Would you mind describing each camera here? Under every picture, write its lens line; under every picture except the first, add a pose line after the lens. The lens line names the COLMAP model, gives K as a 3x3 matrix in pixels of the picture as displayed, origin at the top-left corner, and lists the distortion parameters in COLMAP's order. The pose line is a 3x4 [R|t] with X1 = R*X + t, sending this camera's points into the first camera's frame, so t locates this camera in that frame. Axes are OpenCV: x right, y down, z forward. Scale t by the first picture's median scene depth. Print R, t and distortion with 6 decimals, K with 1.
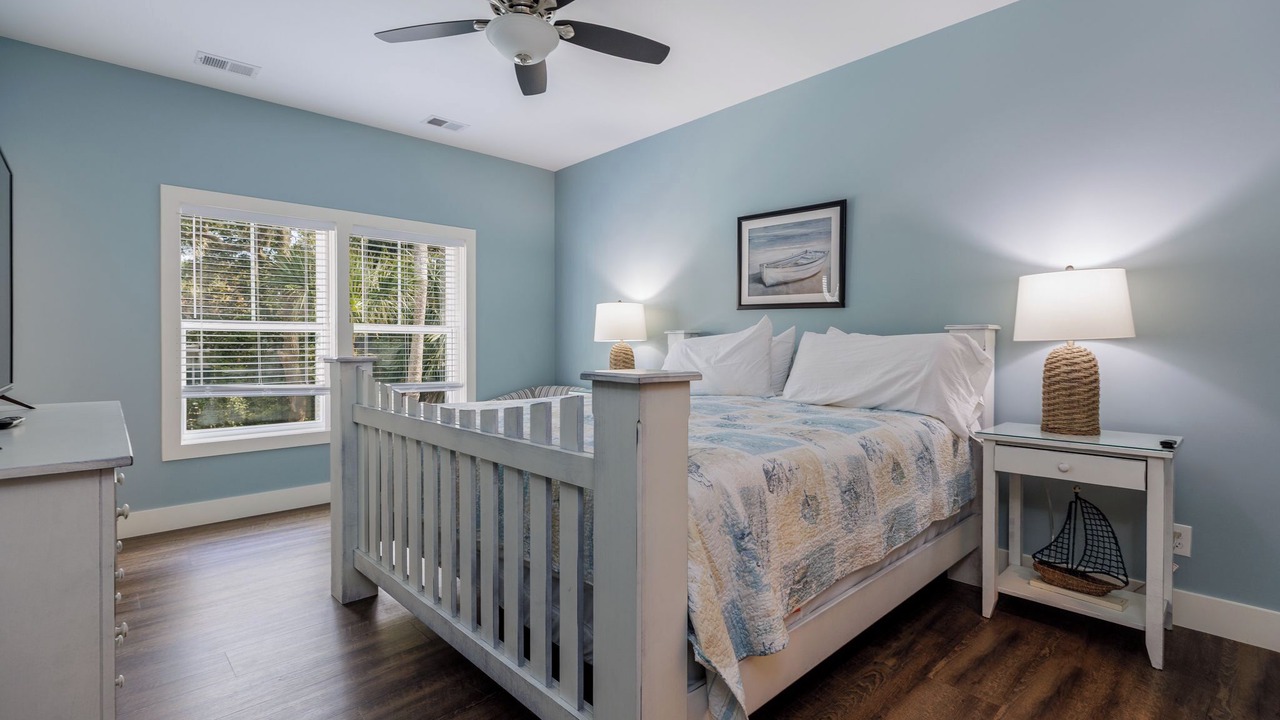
lens RADIAL K [[577.0, 0, 650.0], [0, 577.0, 359.2], [0, 0, 1]] dist [0.005852, 0.000412]
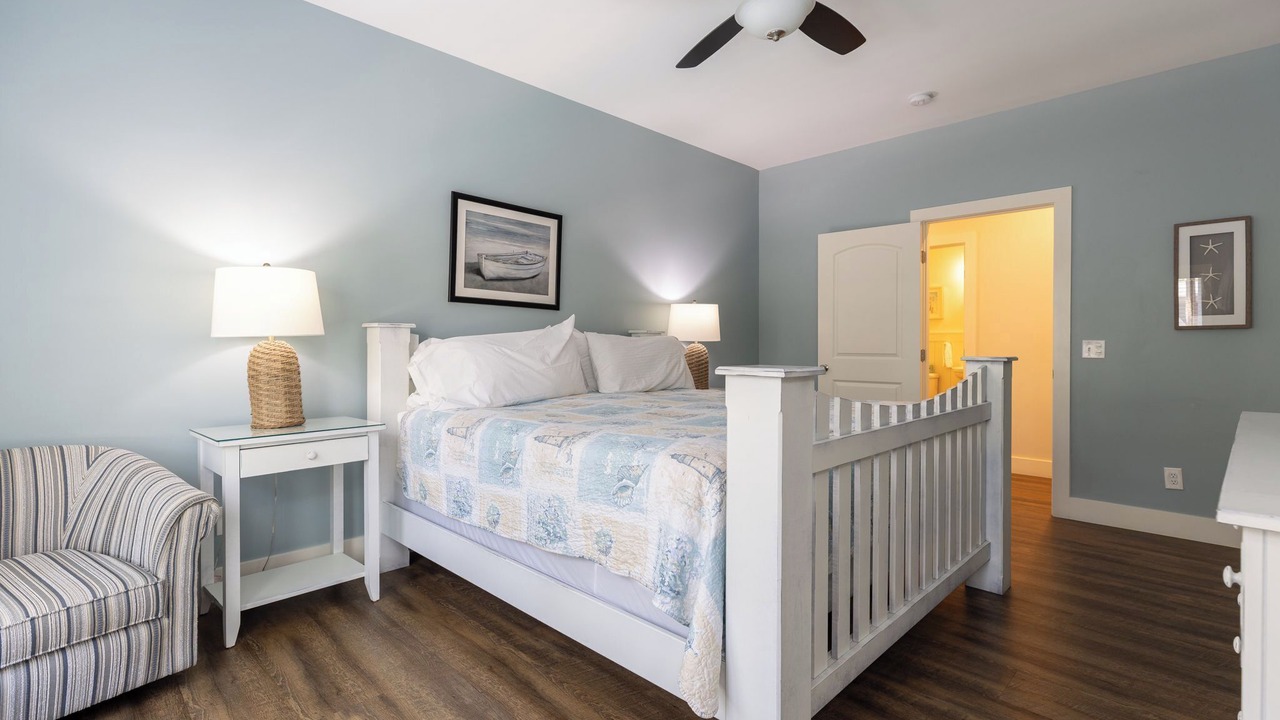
lens RADIAL K [[577.0, 0, 660.6], [0, 577.0, 336.2], [0, 0, 1]] dist [0.005852, 0.000412]
pose [[-0.017481, 0.007280, 0.999821, -0.780724], [0.023436, 0.999702, -0.006870, -0.026270], [-0.999572, 0.023312, -0.017646, 0.813445]]
